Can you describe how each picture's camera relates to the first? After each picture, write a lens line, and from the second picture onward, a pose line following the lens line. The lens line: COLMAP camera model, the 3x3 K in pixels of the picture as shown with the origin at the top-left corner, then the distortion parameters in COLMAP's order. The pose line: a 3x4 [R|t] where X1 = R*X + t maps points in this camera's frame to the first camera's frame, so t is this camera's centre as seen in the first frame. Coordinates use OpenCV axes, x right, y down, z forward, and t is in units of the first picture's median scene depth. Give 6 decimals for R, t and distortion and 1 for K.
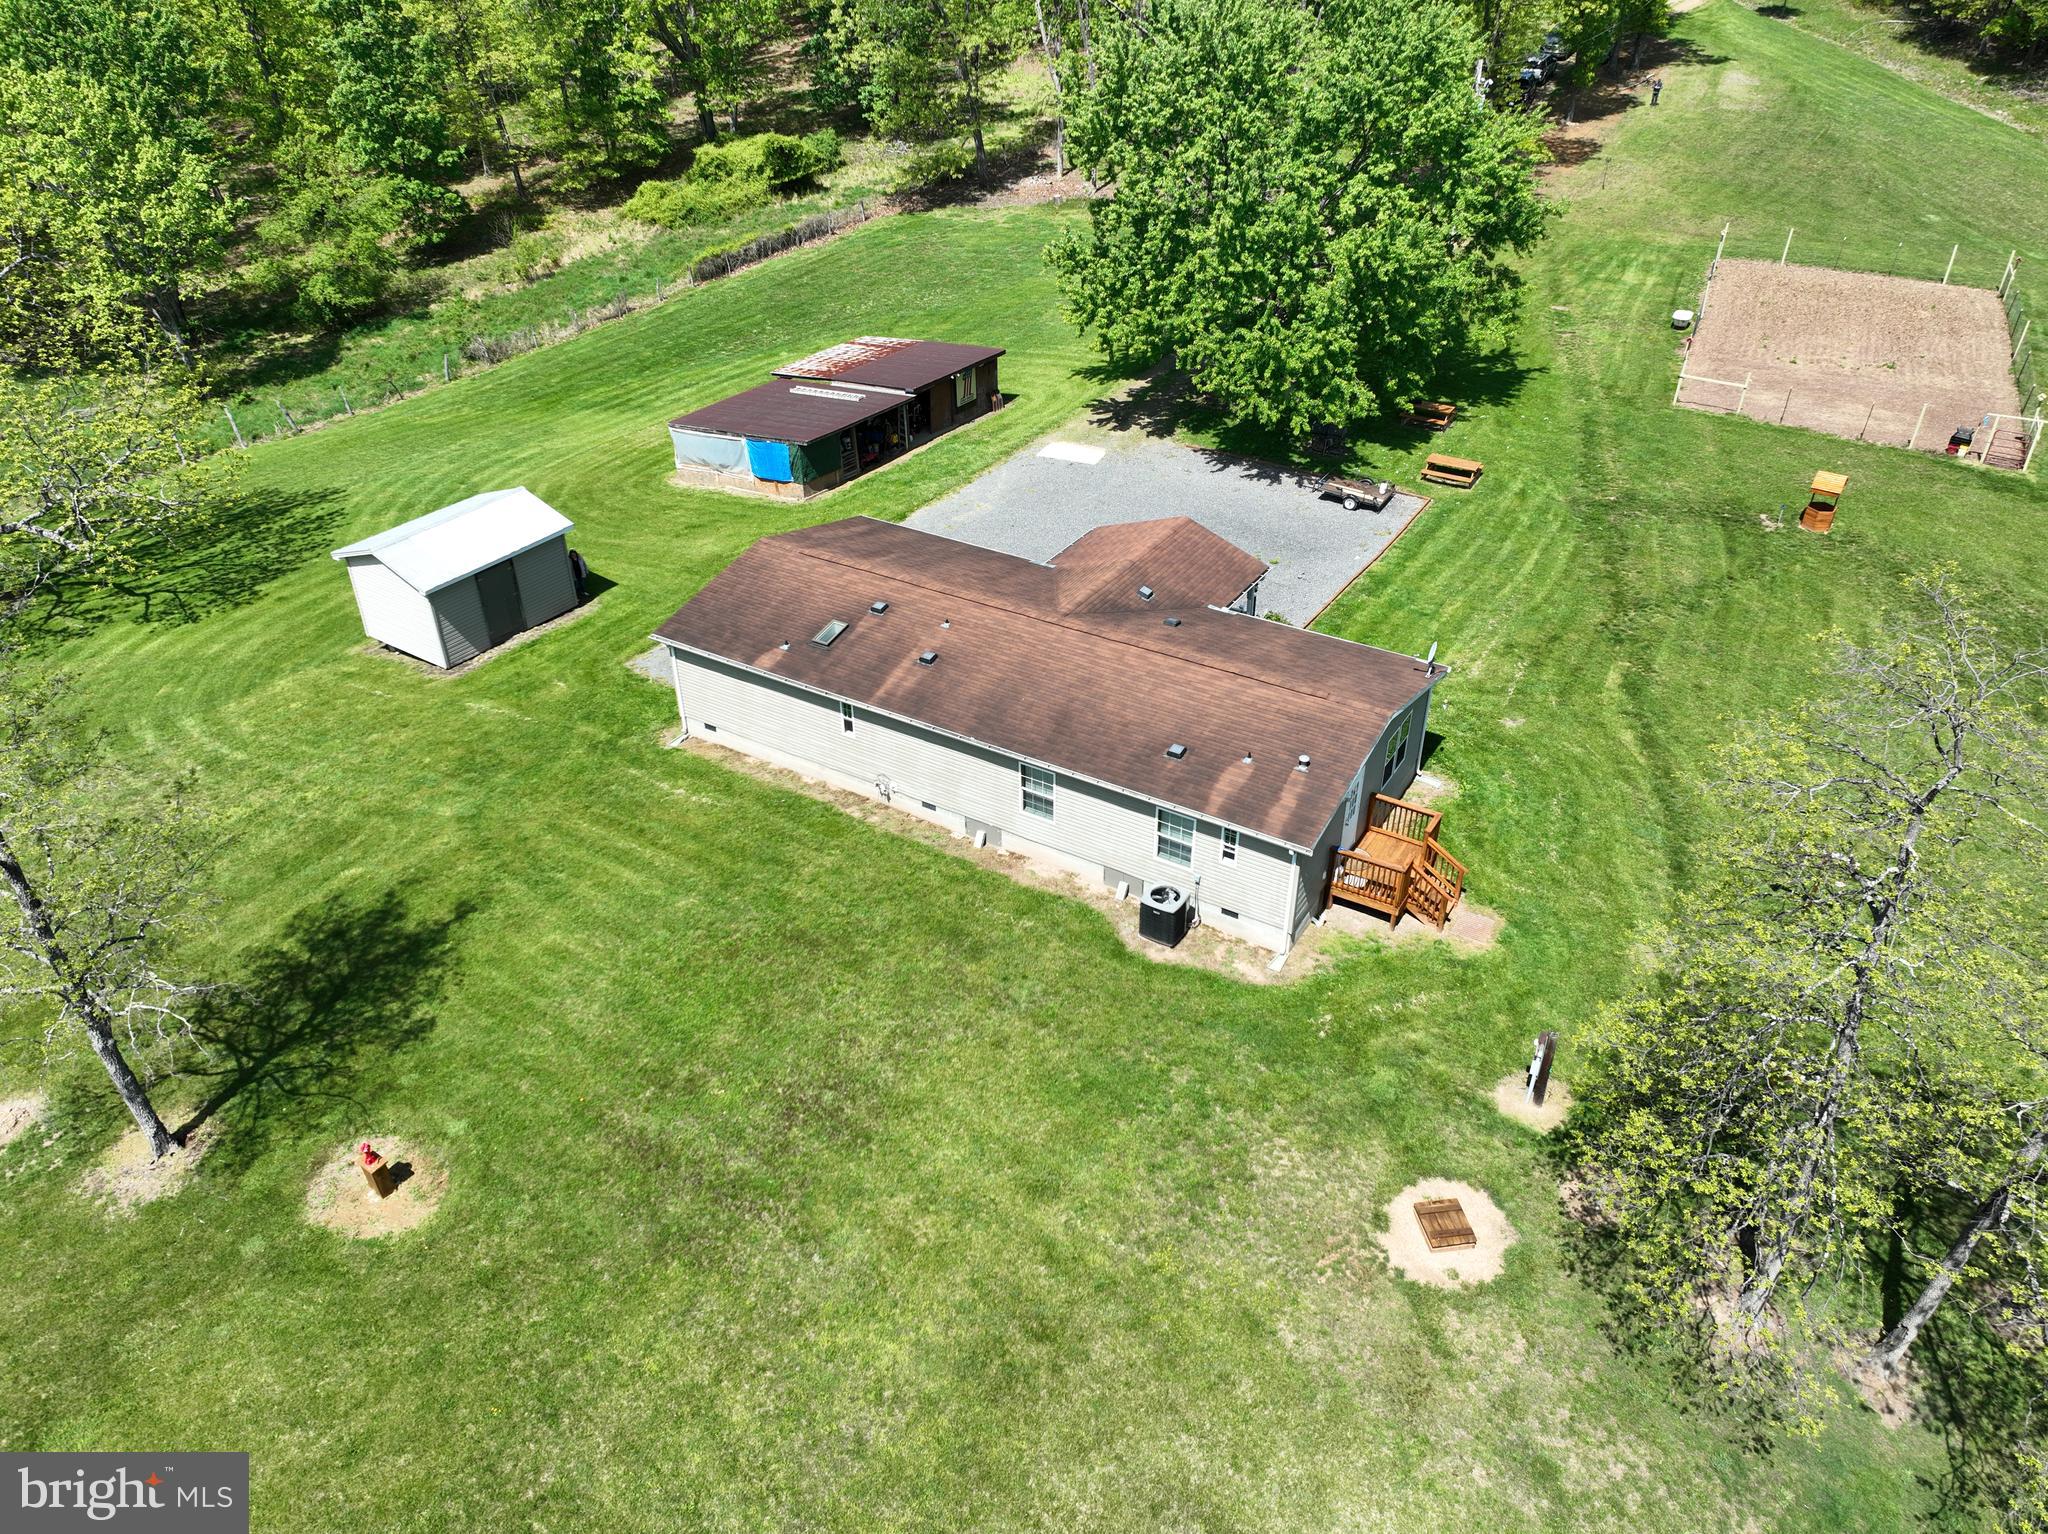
lens RADIAL K [[1435.2, 0, 1017.7], [0, 1435.2, 765.1], [0, 0, 1]] dist [-0.004468, 0.020031]
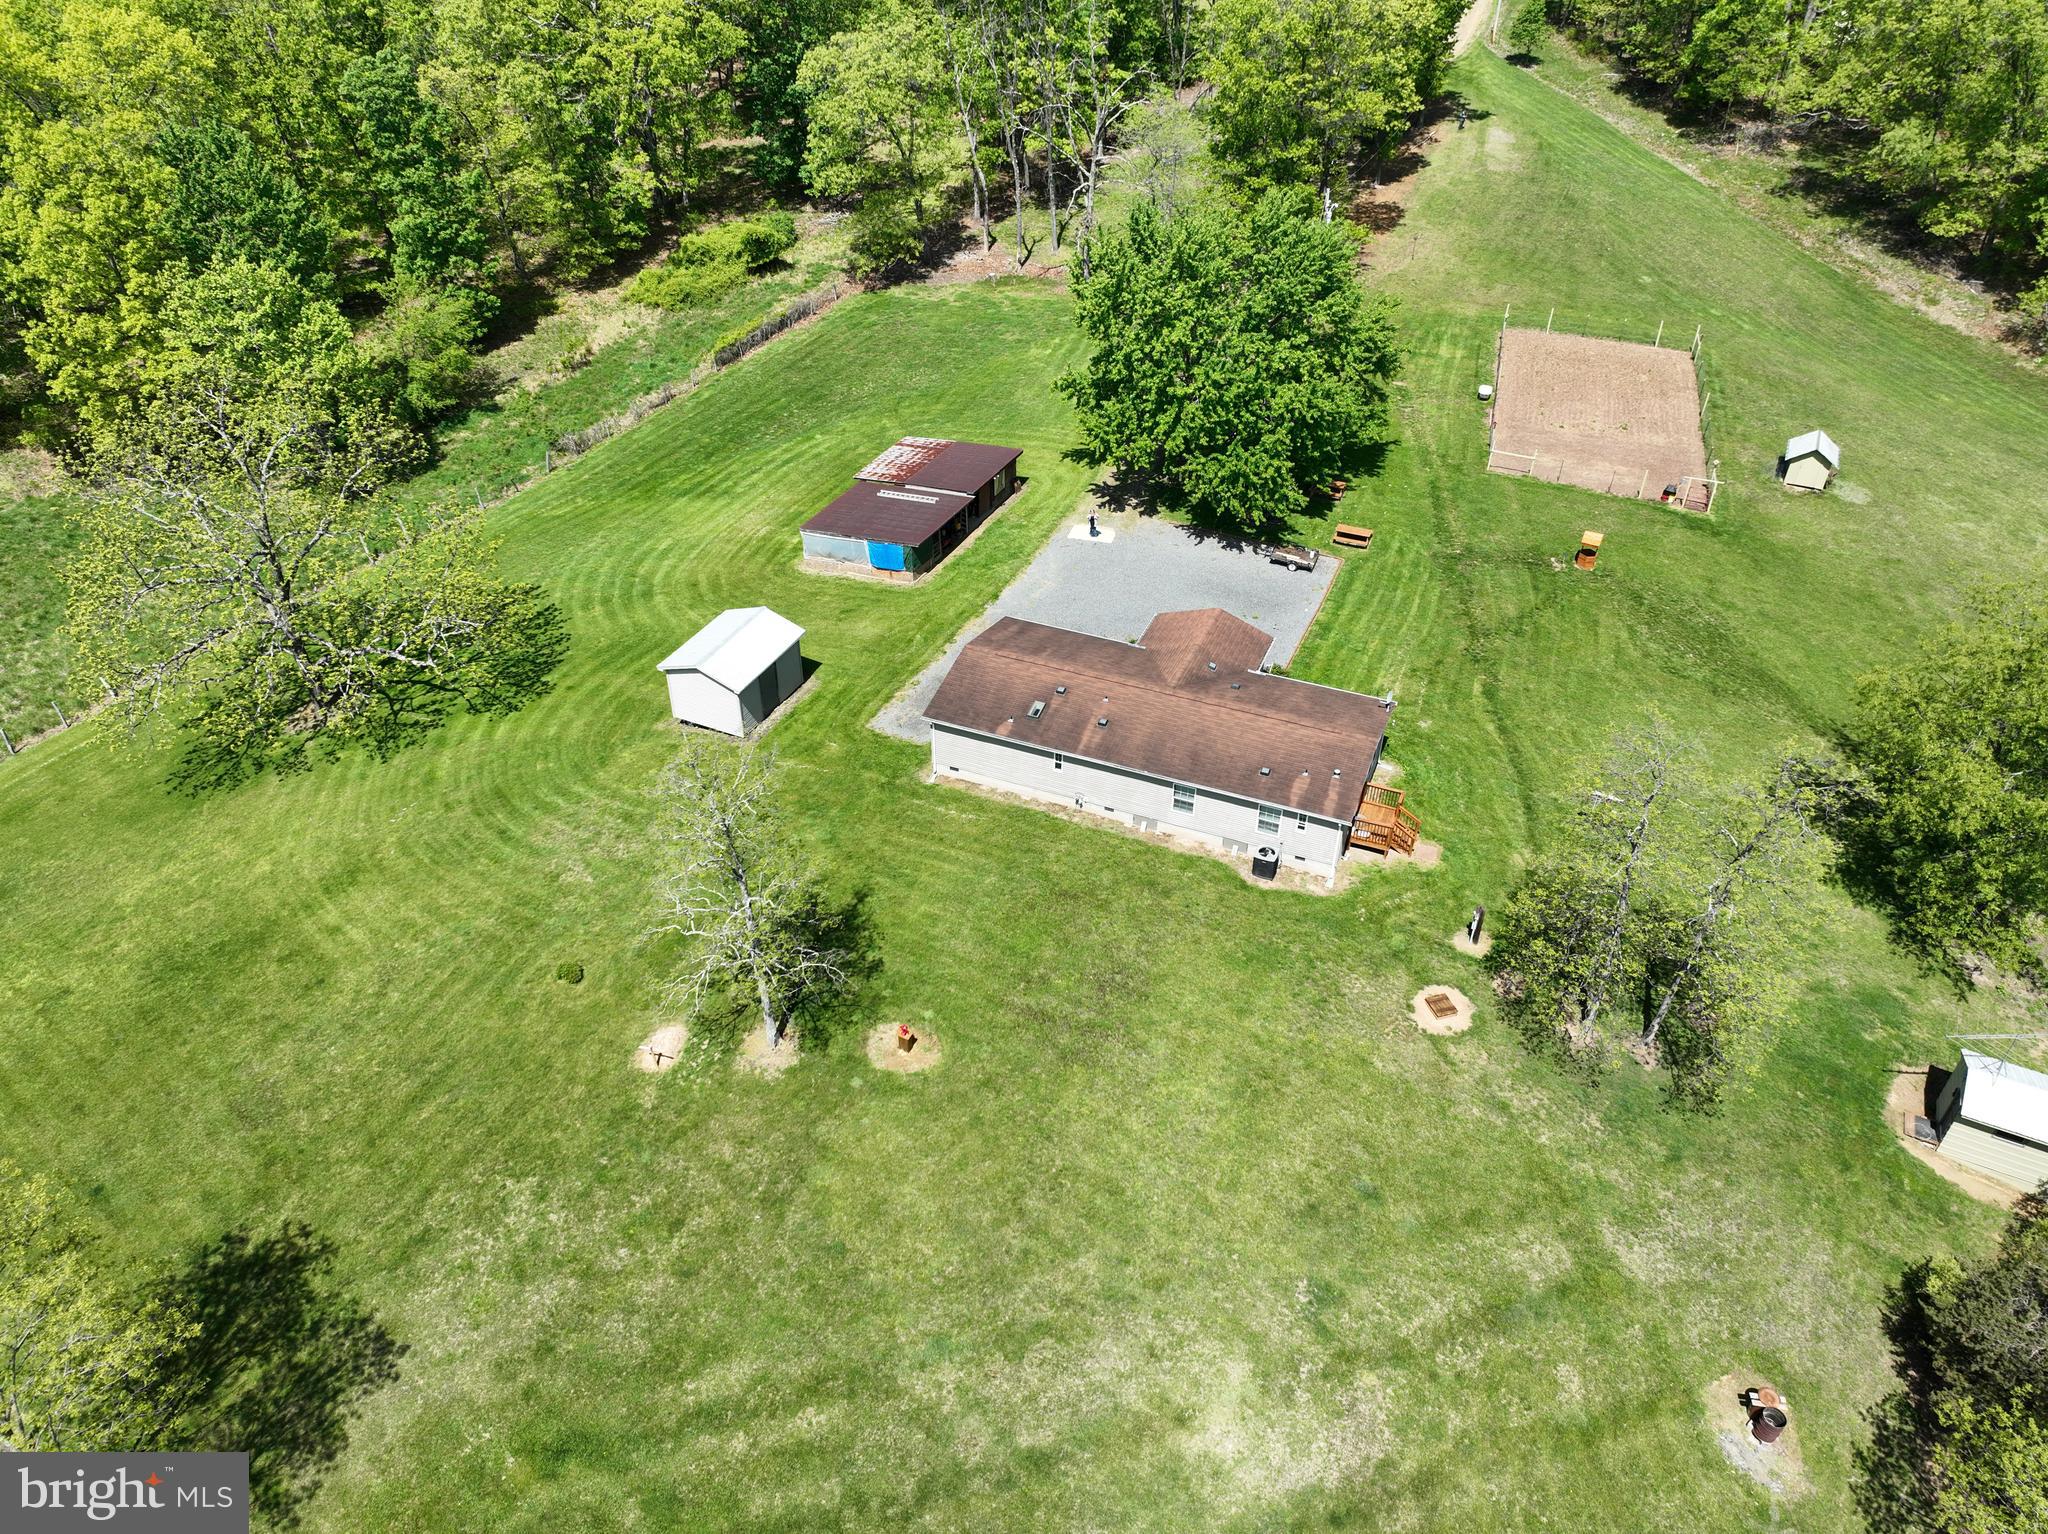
lens RADIAL K [[1435.2, 0, 1010.3], [0, 1435.2, 770.4], [0, 0, 1]] dist [-0.004468, 0.020031]
pose [[0.988013, -0.085284, 0.128677, -0.275664], [0.076365, 0.994423, 0.072735, -0.105072], [-0.134162, -0.062037, 0.989016, -0.463112]]
